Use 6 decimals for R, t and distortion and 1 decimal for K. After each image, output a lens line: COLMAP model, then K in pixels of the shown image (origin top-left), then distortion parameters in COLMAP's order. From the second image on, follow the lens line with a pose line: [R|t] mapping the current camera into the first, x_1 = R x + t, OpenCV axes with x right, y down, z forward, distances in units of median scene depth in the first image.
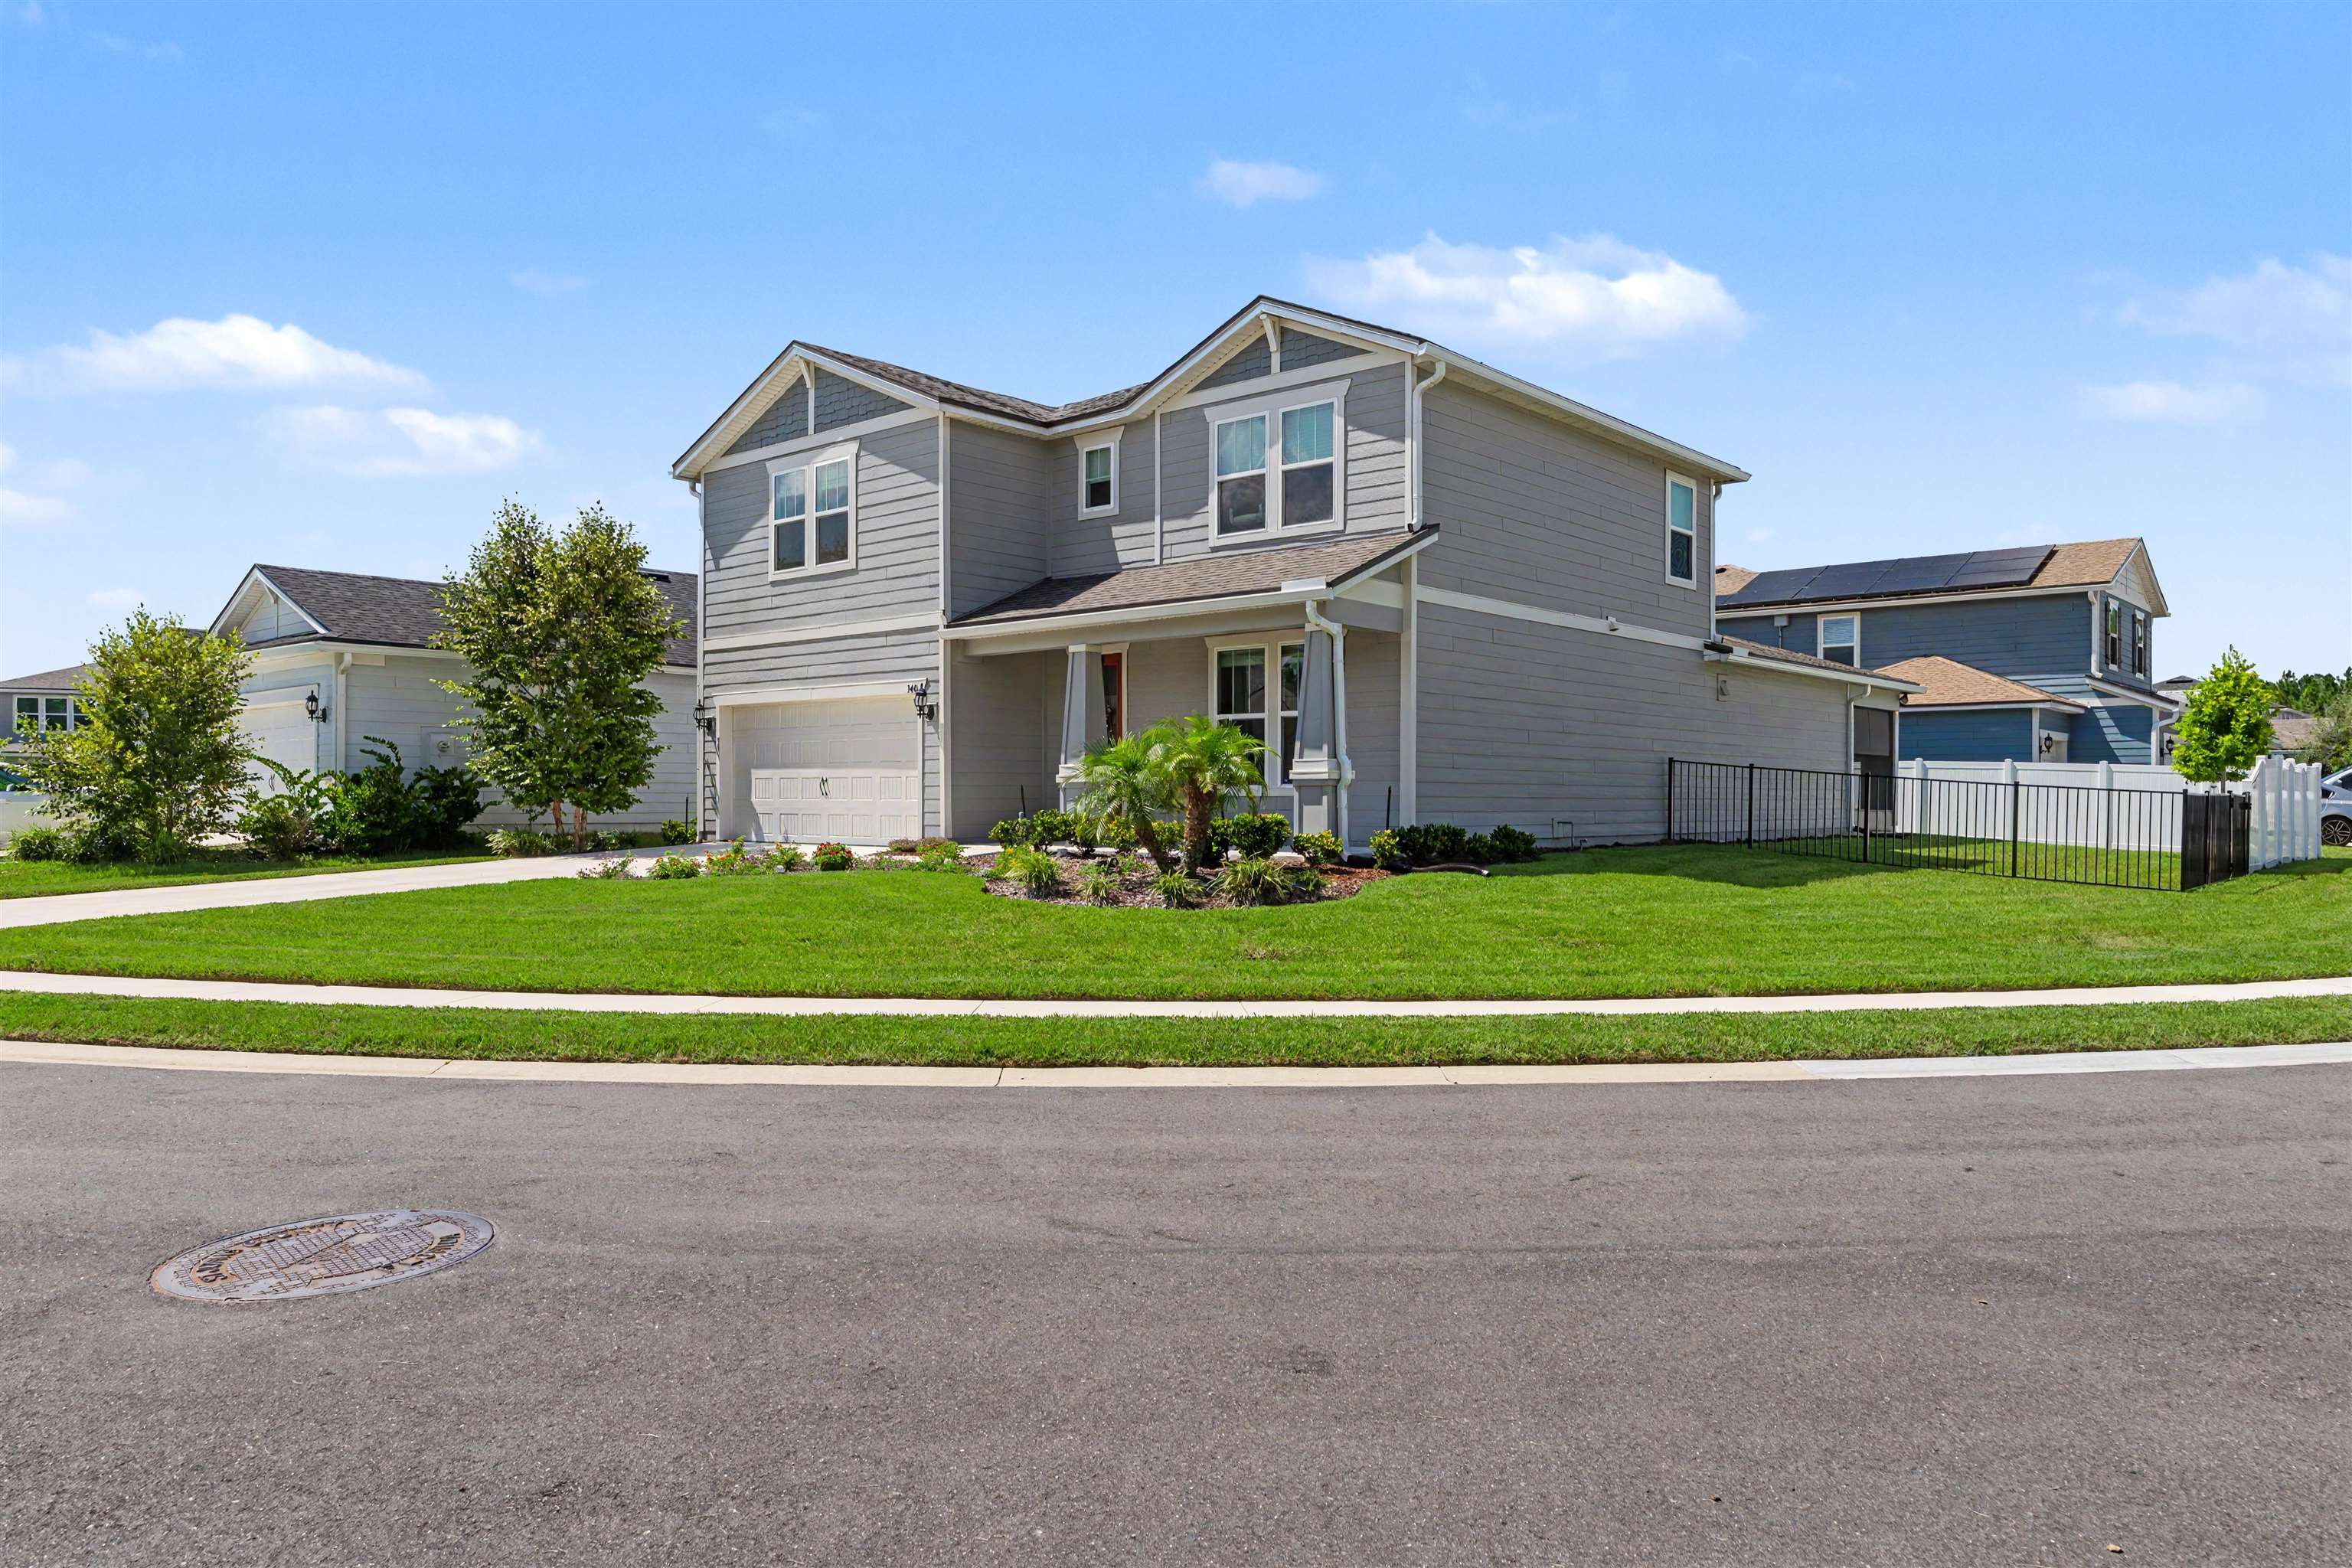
lens RADIAL K [[1601.0, 0, 1176.0], [0, 1601.0, 784.0], [0, 0, 1]] dist [0.029510, -0.000224]
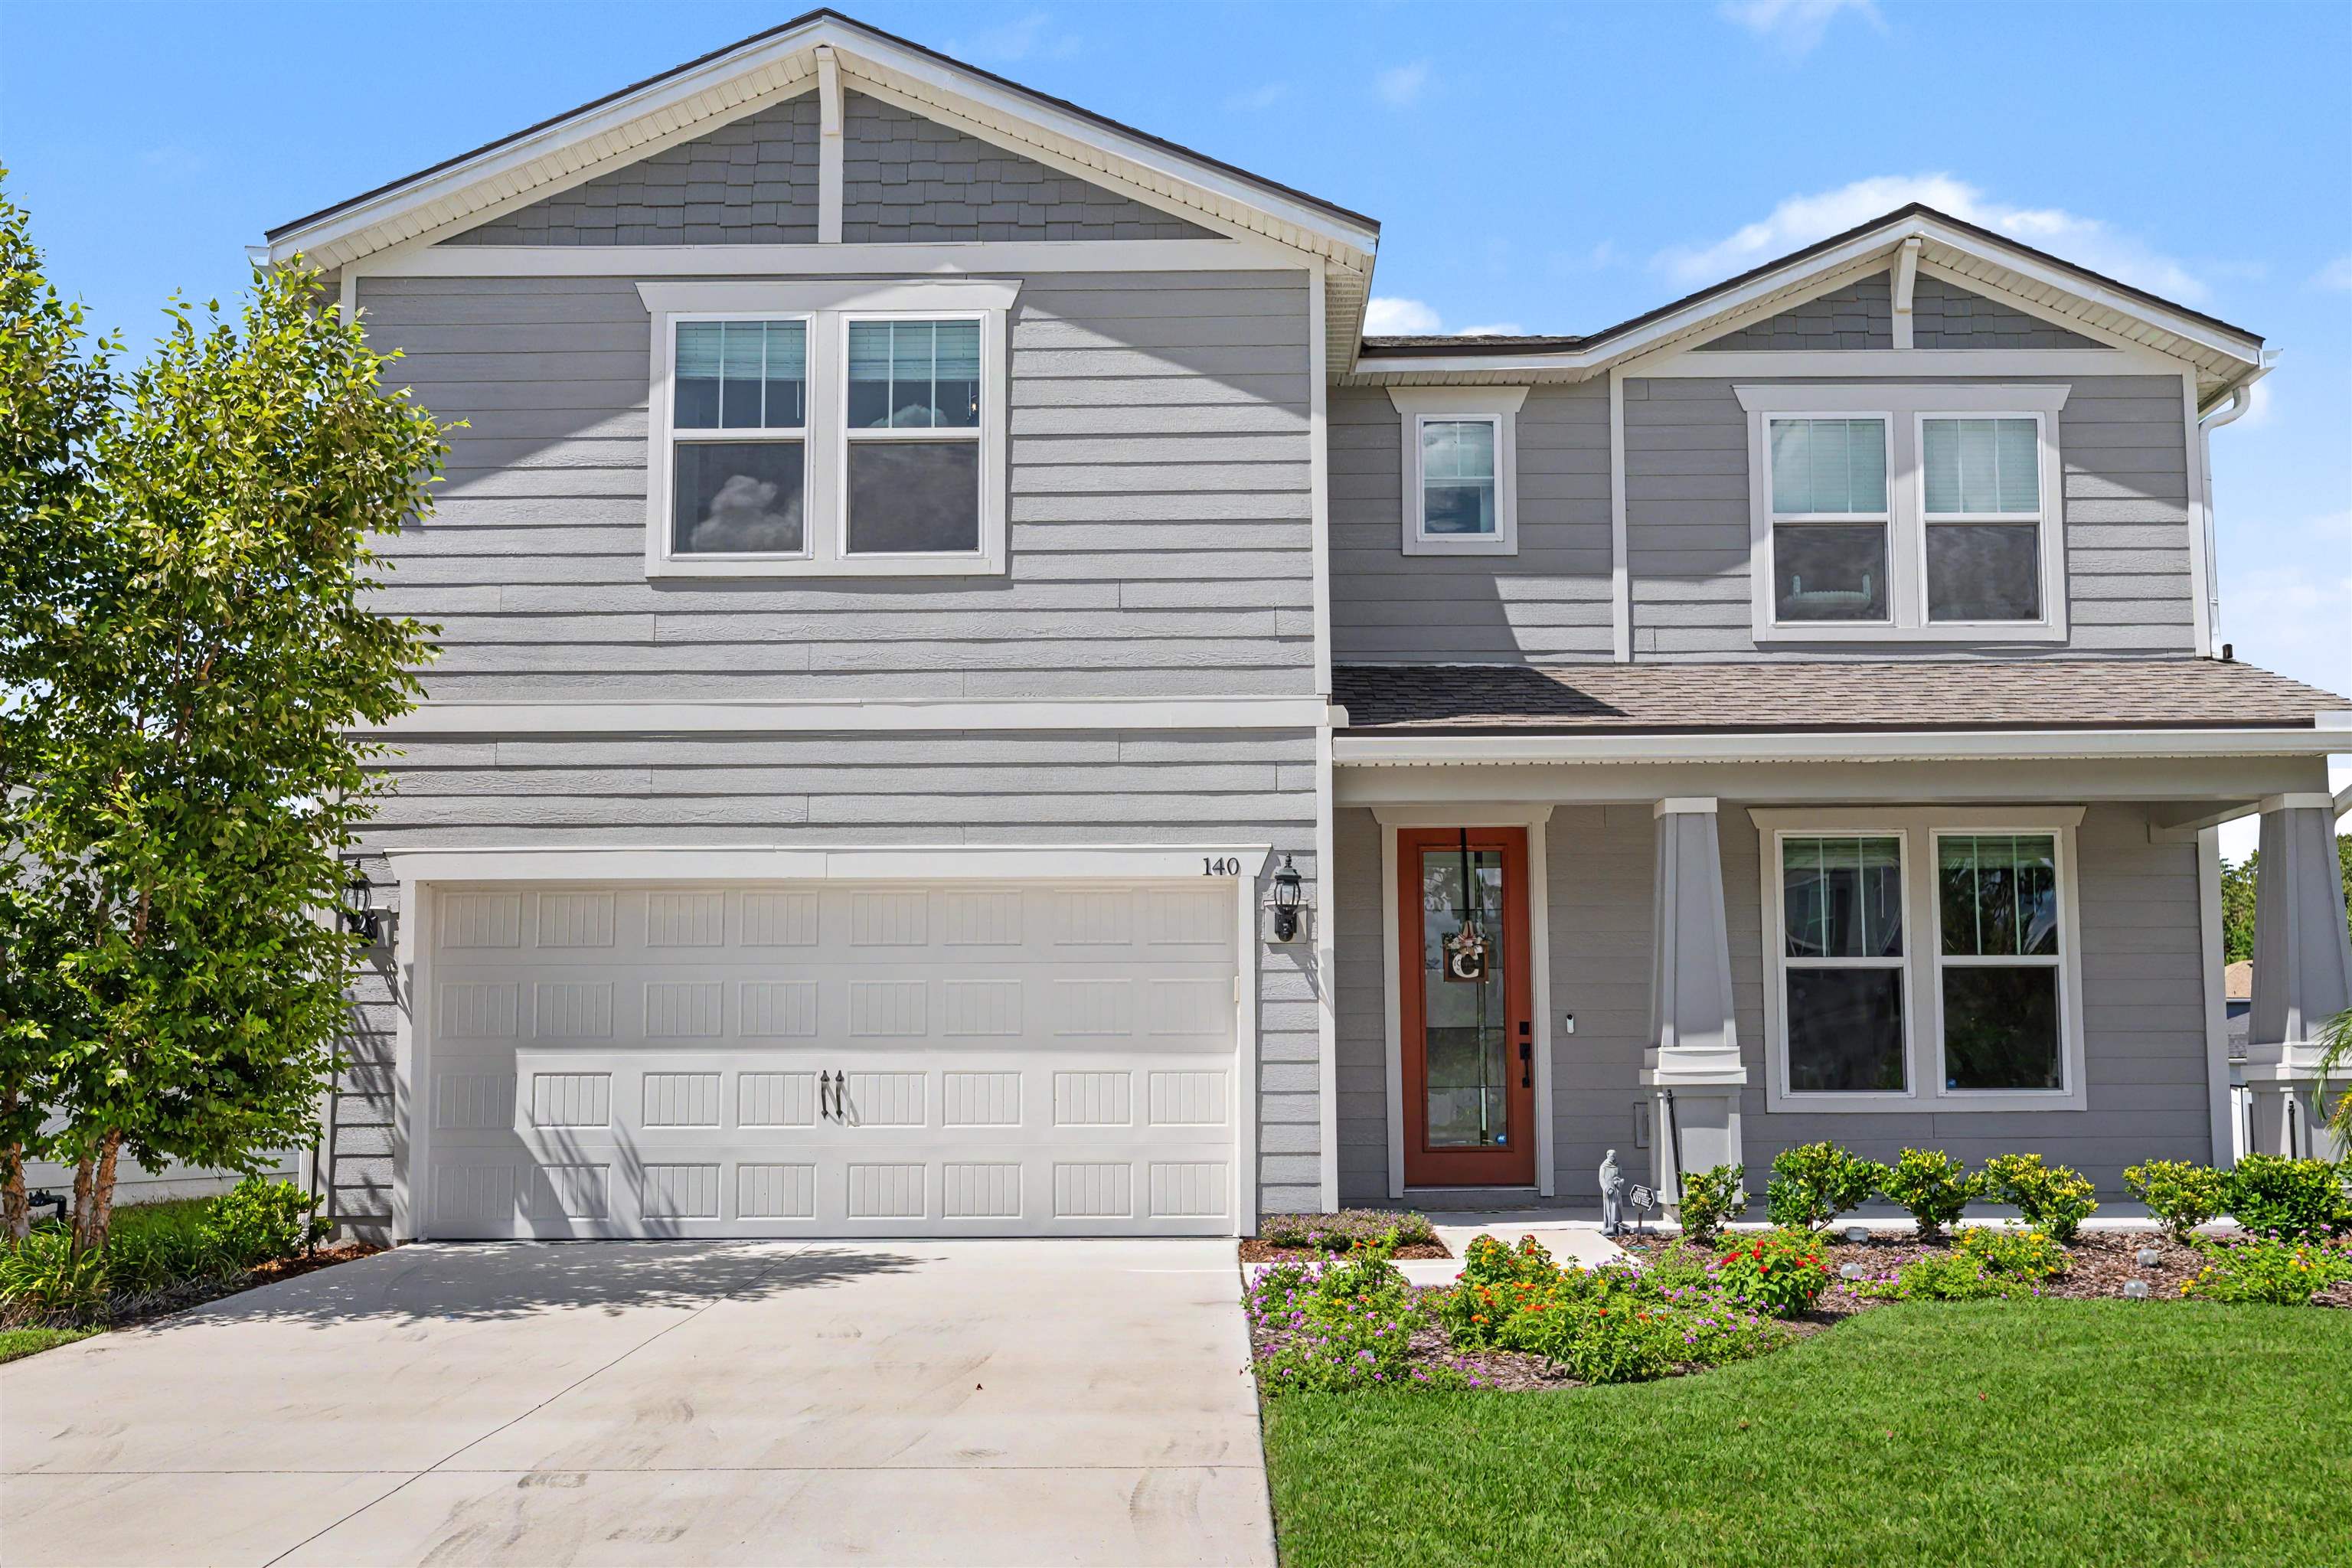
lens RADIAL K [[2072.2, 0, 1180.8], [0, 2072.2, 952.1], [0, 0, 1]] dist [0.006323, 0.005963]
pose [[0.743928, 0.049372, 0.666434, -0.554892], [0.000826, 0.997198, -0.074799, 0.005483], [-0.668260, 0.056196, 0.741803, 0.604938]]
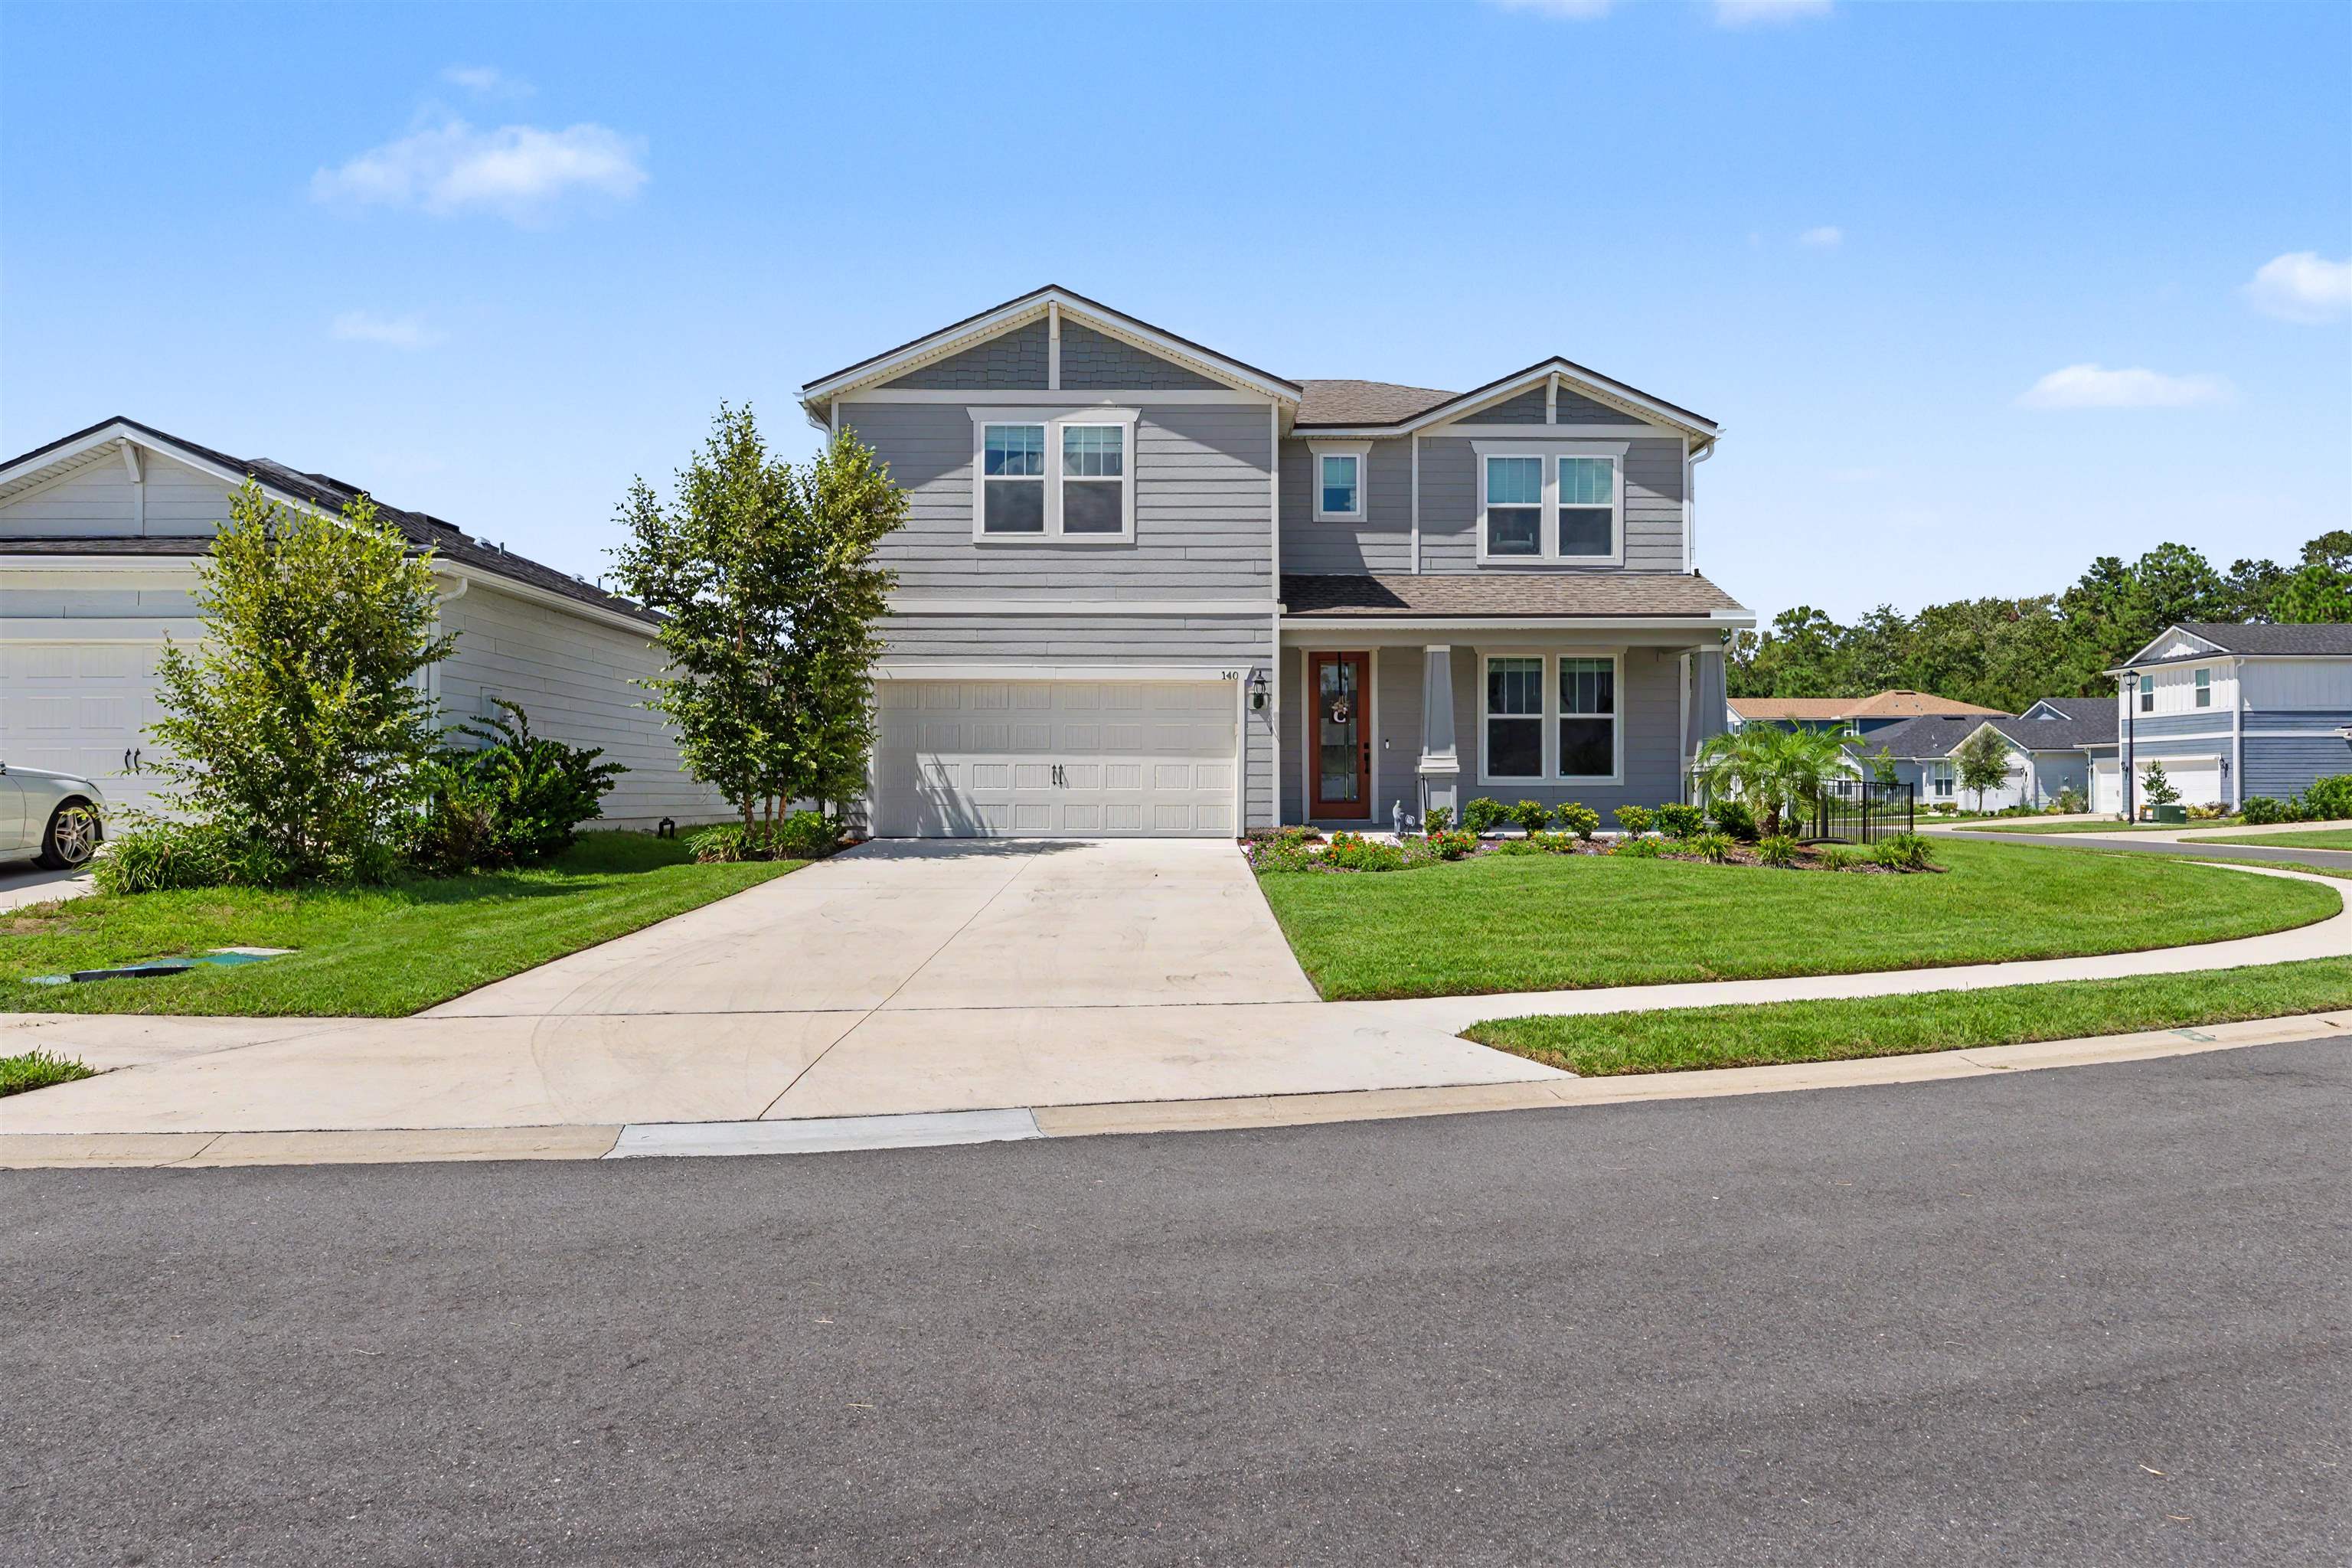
lens RADIAL K [[1574.5, 0, 1176.0], [0, 1574.5, 784.0], [0, 0, 1]] dist [-0.004066, -0.000454]
pose [[0.732016, 0.004291, 0.681274, -0.859539], [-0.004534, 0.999989, -0.001426, 0.008559], [-0.681273, -0.002045, 0.732027, 0.324638]]
